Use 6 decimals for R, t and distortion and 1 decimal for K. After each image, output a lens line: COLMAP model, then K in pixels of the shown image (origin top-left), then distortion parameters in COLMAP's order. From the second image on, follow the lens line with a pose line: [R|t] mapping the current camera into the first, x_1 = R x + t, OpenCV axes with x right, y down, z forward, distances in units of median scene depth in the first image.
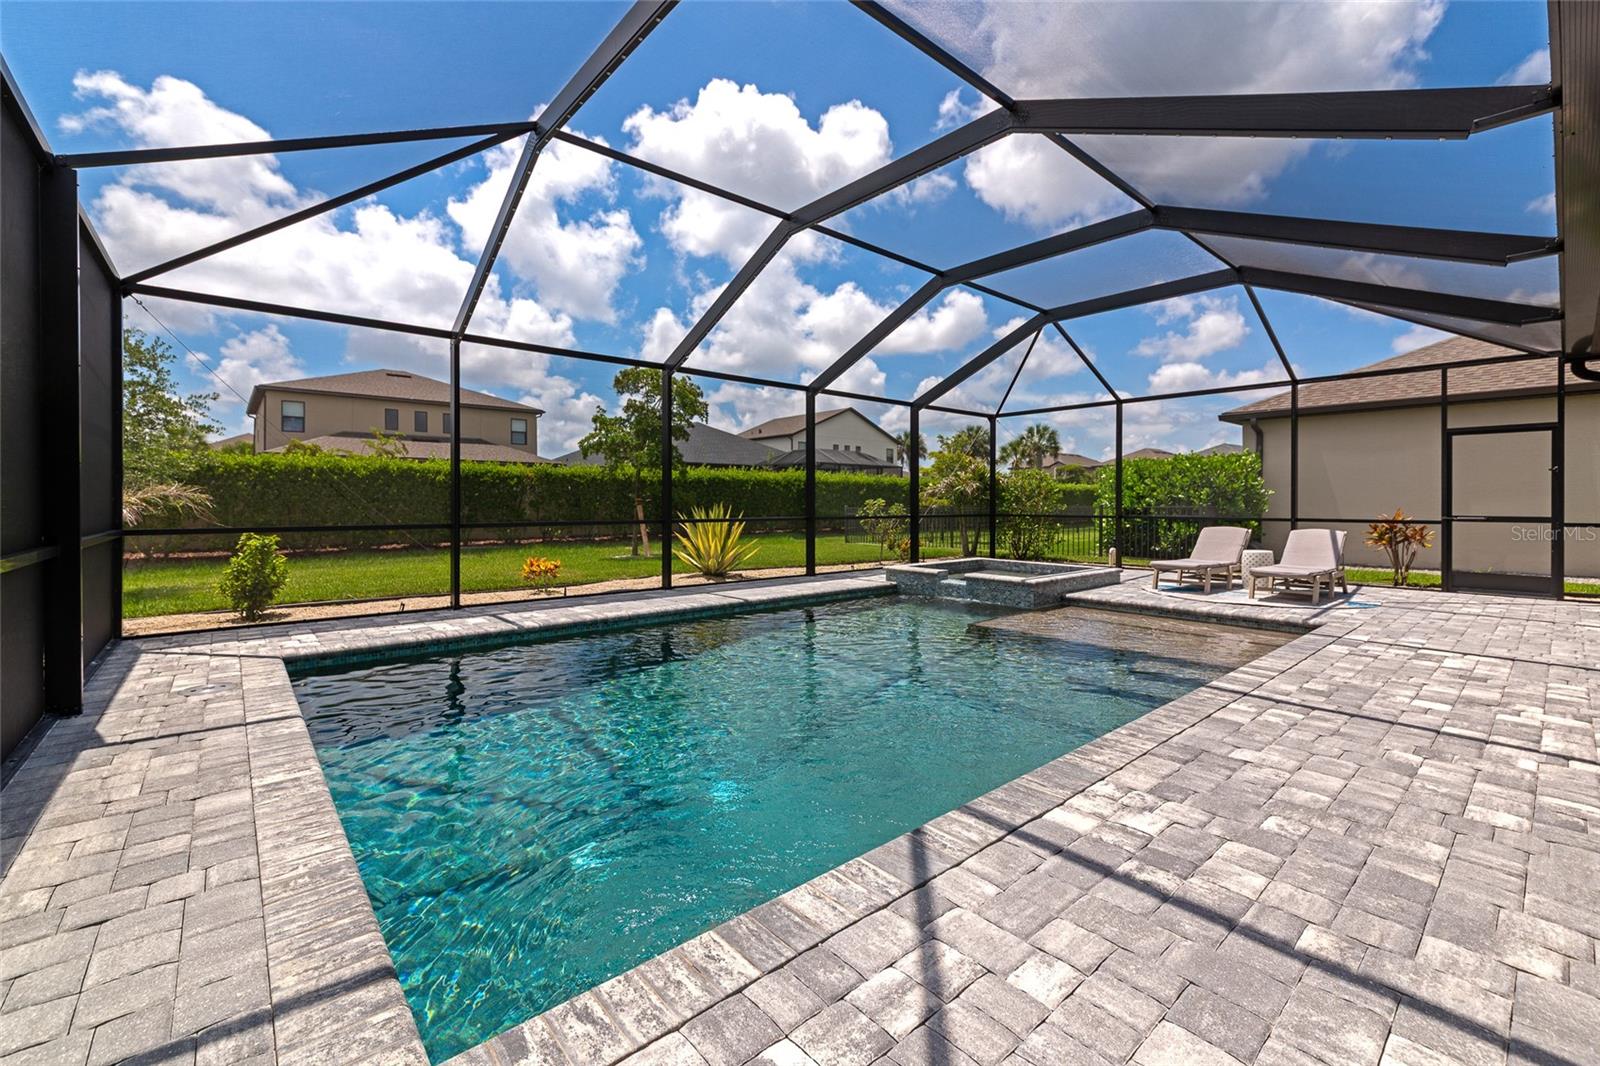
lens RADIAL K [[665.6, 0, 826.8], [0, 665.6, 503.8], [0, 0, 1]] dist [-0.004341, -0.000129]
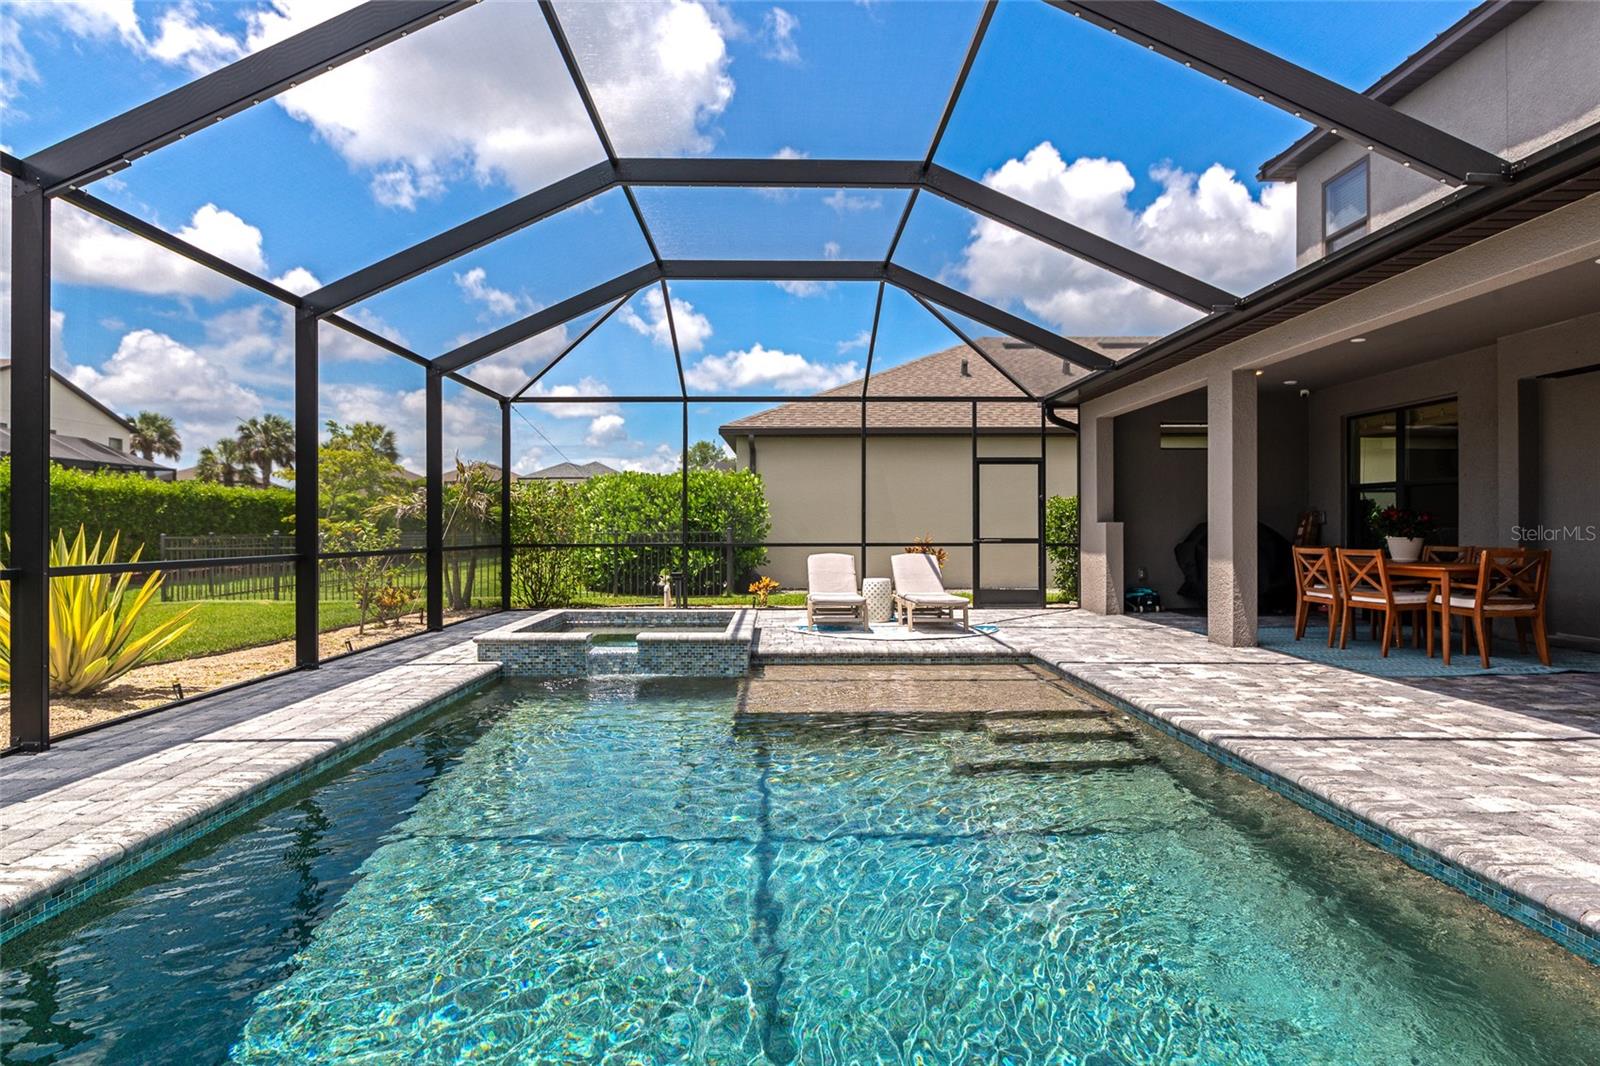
lens RADIAL K [[831.4, 0, 760.0], [0, 831.4, 530.5], [0, 0, 1]] dist [0.000925, -0.003046]
pose [[0.671249, -0.004750, 0.741217, -0.329828], [0.004071, 0.999988, 0.002721, -0.000019], [-0.741221, 0.001191, 0.671260, 0.375726]]
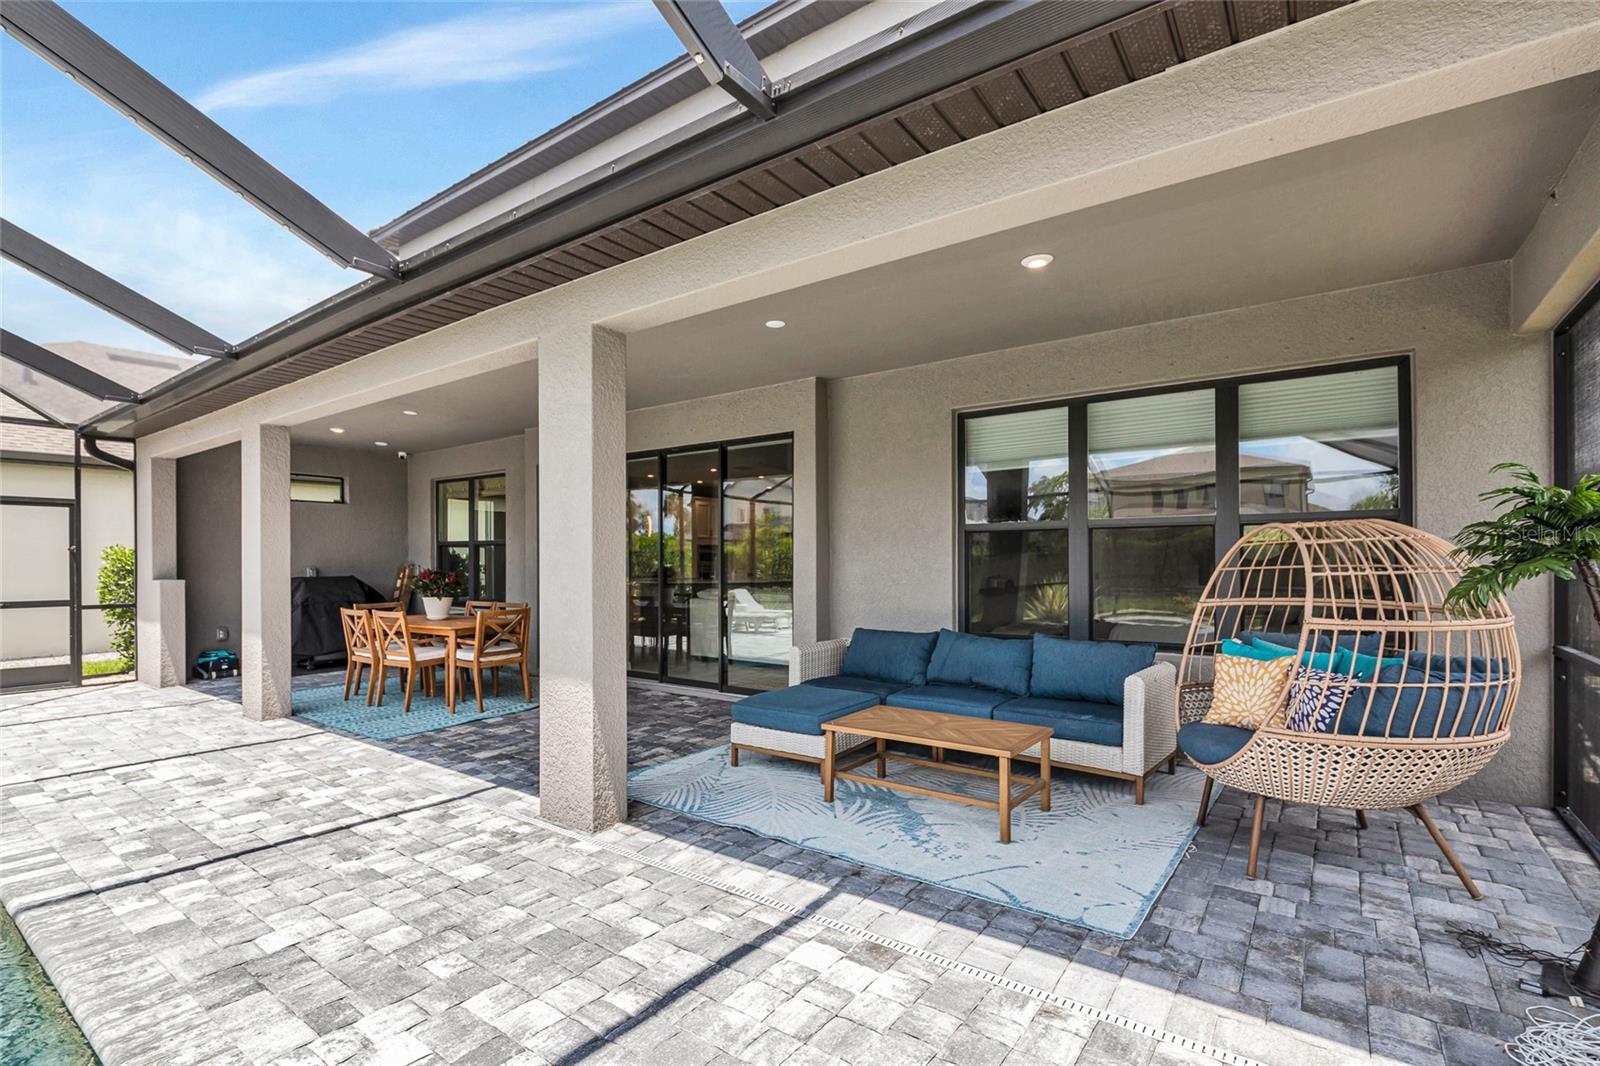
lens RADIAL K [[766.4, 0, 753.4], [0, 766.4, 568.9], [0, 0, 1]] dist [0.020421, -0.000410]
pose [[-0.162561, -0.011032, 0.986637, -0.153173], [0.002819, 0.999928, 0.011645, -0.033903], [-0.986694, 0.004674, -0.162518, 0.221025]]
